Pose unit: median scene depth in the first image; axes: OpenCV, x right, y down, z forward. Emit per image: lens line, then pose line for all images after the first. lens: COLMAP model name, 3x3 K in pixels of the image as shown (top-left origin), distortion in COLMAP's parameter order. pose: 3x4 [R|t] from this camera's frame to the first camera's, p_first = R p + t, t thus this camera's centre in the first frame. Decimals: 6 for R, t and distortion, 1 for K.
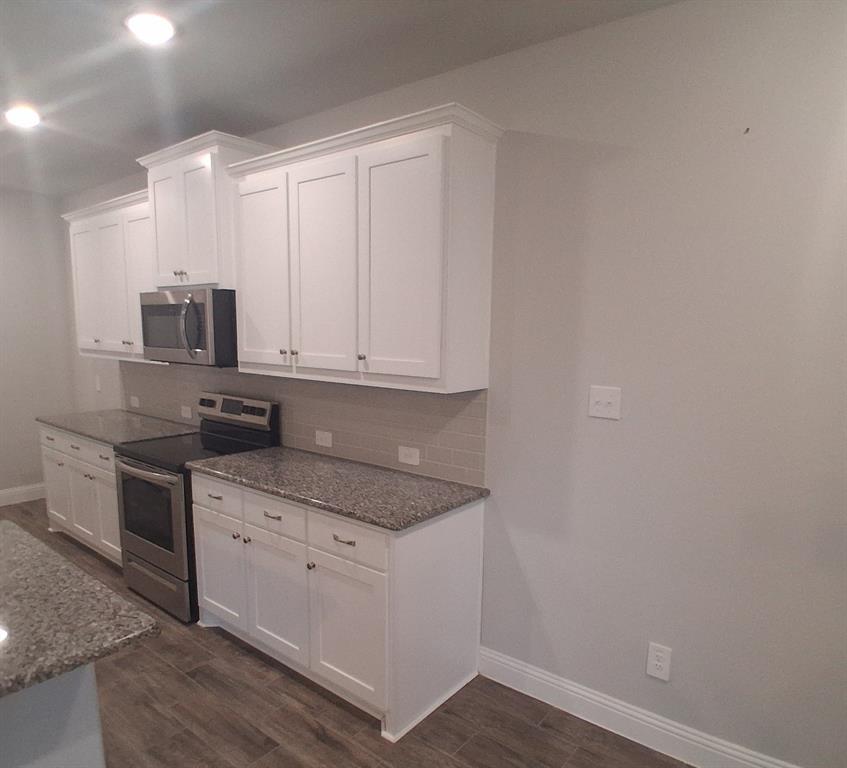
lens RADIAL K [[569.6, 0, 433.7], [0, 569.6, 417.0], [0, 0, 1]] dist [0.031632, -0.073234]
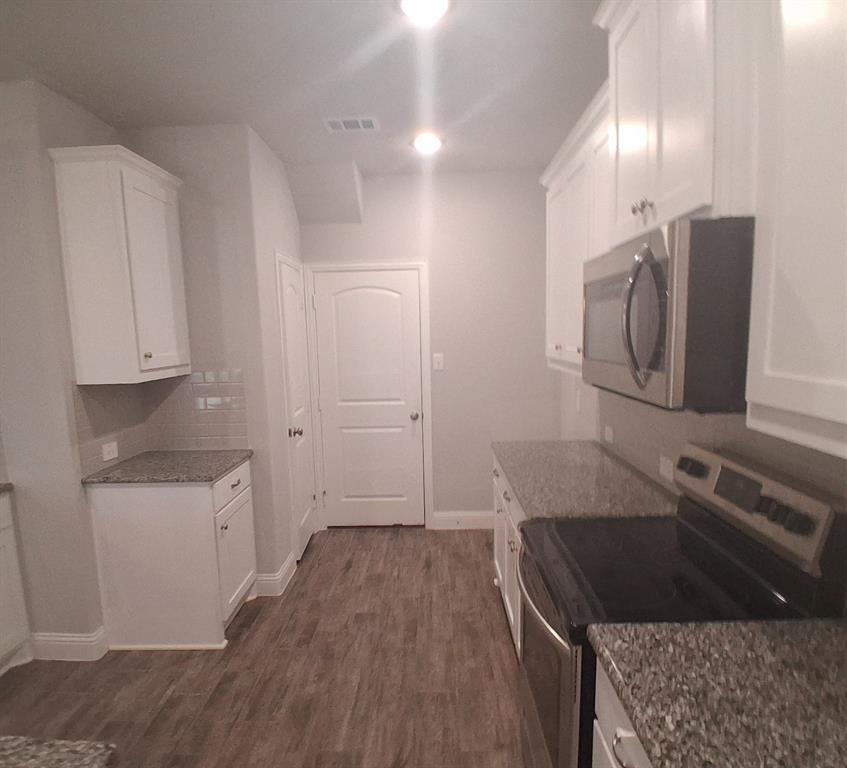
lens RADIAL K [[570.7, 0, 420.0], [0, 570.7, 420.1], [0, 0, 1]] dist [0.006419, -0.052108]
pose [[0.600413, 0.090778, -0.794521, -0.170553], [-0.087051, 0.995051, 0.047906, -0.085492], [0.794938, 0.040400, 0.605344, 0.601641]]
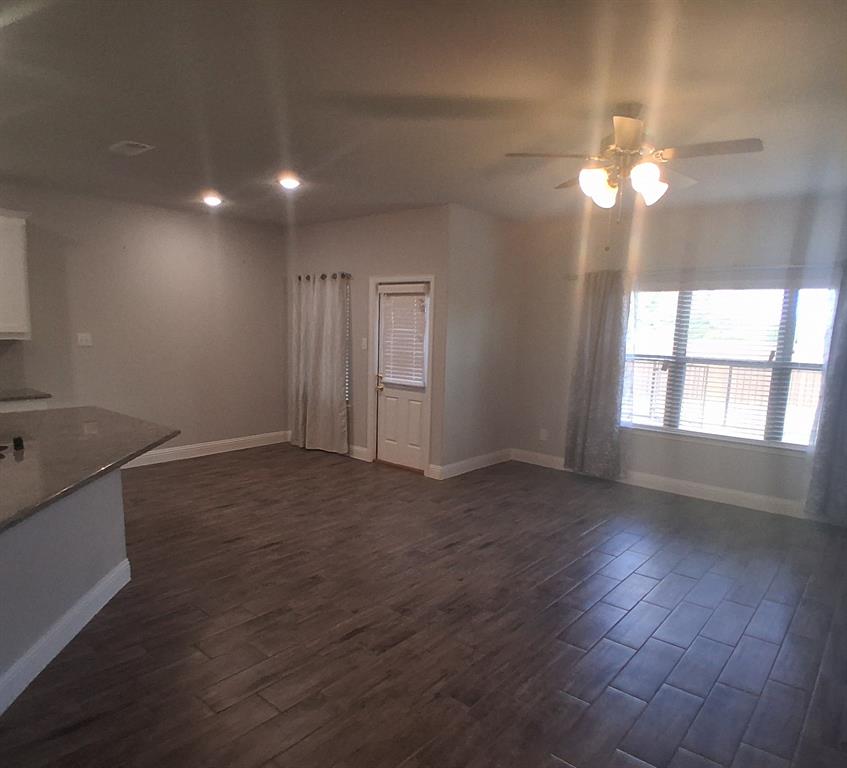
lens RADIAL K [[569.6, 0, 433.7], [0, 569.6, 417.0], [0, 0, 1]] dist [0.031632, -0.073234]
pose [[0.027681, -0.168751, 0.985270, -1.600477], [0.121479, 0.978910, 0.164249, 0.057999], [-0.992208, 0.115143, 0.047597, -0.443023]]
